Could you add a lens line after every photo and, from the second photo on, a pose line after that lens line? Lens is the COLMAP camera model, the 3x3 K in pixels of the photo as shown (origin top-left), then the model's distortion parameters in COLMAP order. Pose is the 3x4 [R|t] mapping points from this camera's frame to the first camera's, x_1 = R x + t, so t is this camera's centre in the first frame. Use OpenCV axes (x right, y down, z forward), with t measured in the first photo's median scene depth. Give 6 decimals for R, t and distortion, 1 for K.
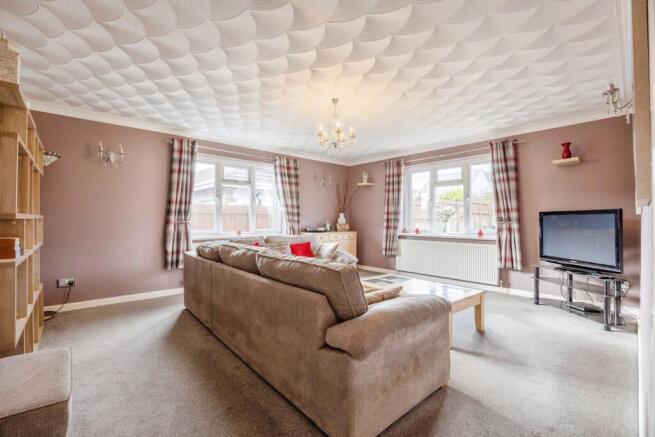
lens RADIAL K [[287.5, 0, 327.5], [0, 287.5, 218.5], [0, 0, 1]] dist [-0.000478, -0.000014]
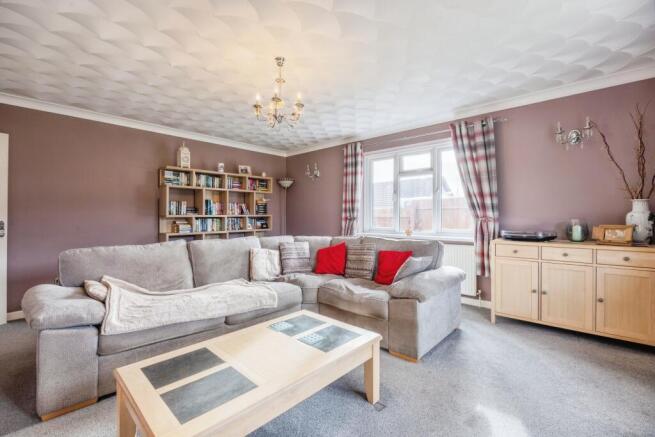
lens RADIAL K [[287.5, 0, 327.5], [0, 287.5, 218.5], [0, 0, 1]] dist [-0.000478, -0.000014]
pose [[0.089508, 0.006223, -0.995967, 0.488876], [0.007372, 0.999949, 0.006911, 0.002193], [0.995959, -0.007961, 0.089457, 0.643719]]
